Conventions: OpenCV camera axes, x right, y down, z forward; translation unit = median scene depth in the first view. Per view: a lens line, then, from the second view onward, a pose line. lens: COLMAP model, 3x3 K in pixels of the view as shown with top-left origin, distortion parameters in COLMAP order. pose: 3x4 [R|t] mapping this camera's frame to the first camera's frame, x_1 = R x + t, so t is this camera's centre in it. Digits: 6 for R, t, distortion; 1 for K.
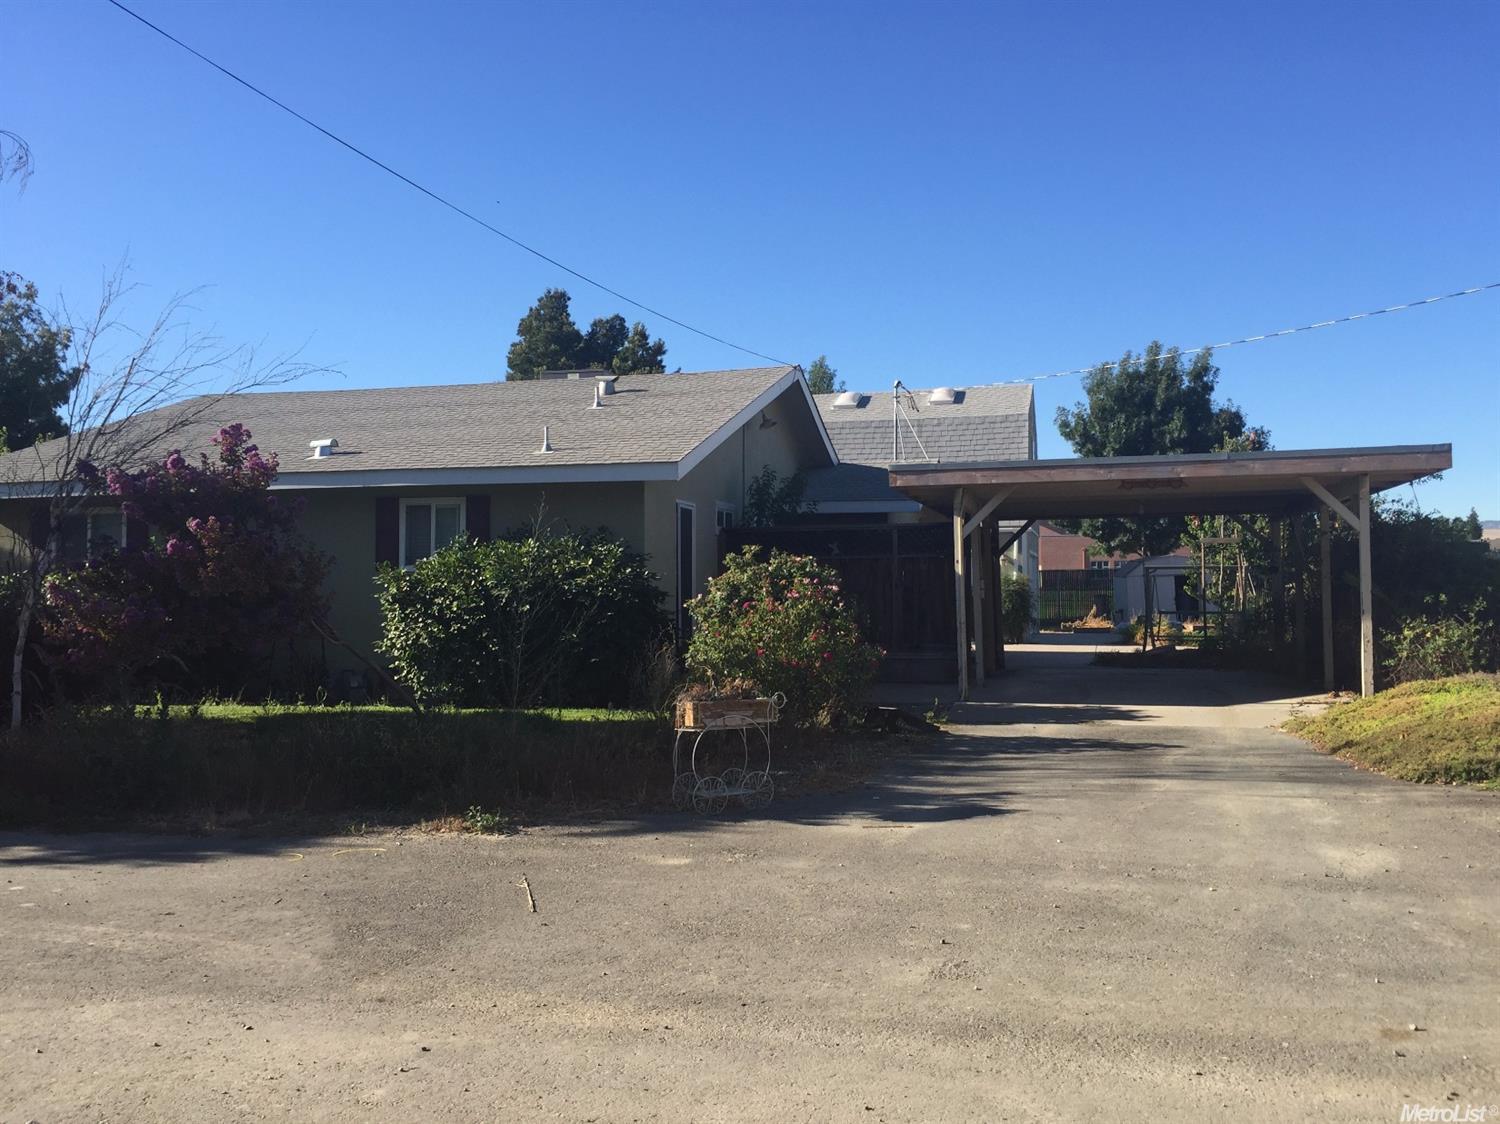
lens RADIAL K [[1268.9, 0, 749.3], [0, 1268.9, 560.7], [0, 0, 1]] dist [0.067929, 0.002375]
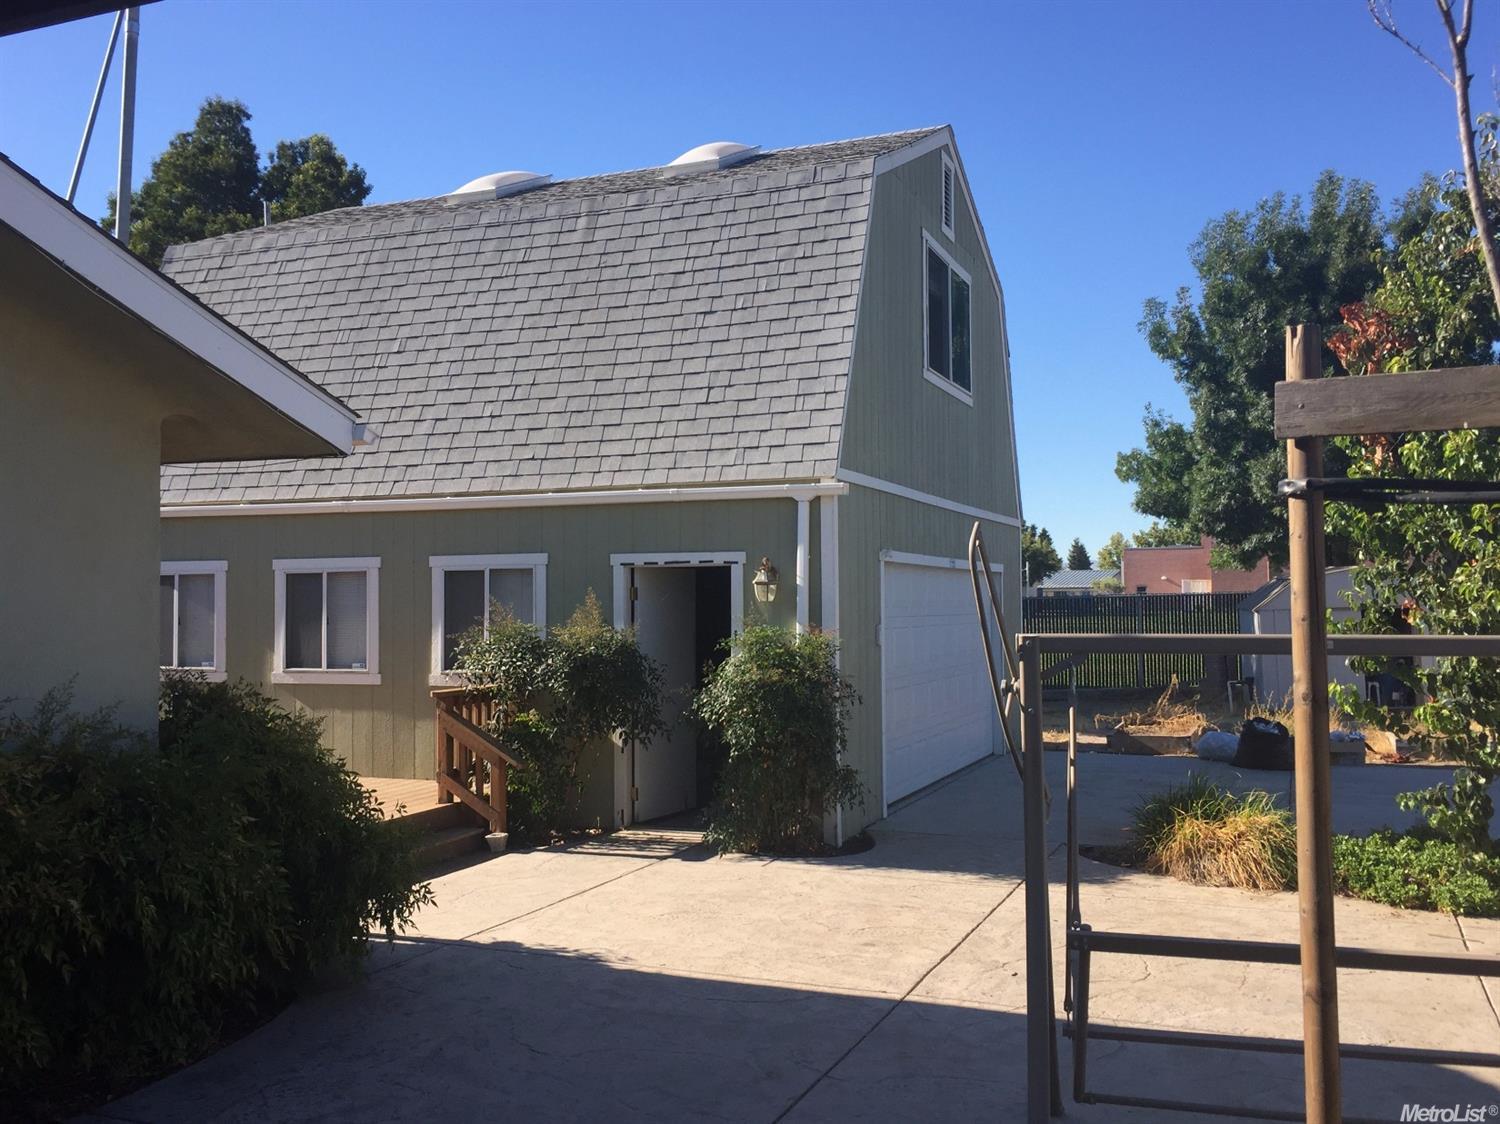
lens RADIAL K [[1363.0, 0, 753.9], [0, 1363.0, 559.5], [0, 0, 1]] dist [0.052438, 0.000000]
pose [[0.993359, -0.002044, -0.115041, 0.145776], [0.001072, 0.999963, -0.008514, -0.002673], [0.115054, 0.008334, 0.993324, 0.402431]]
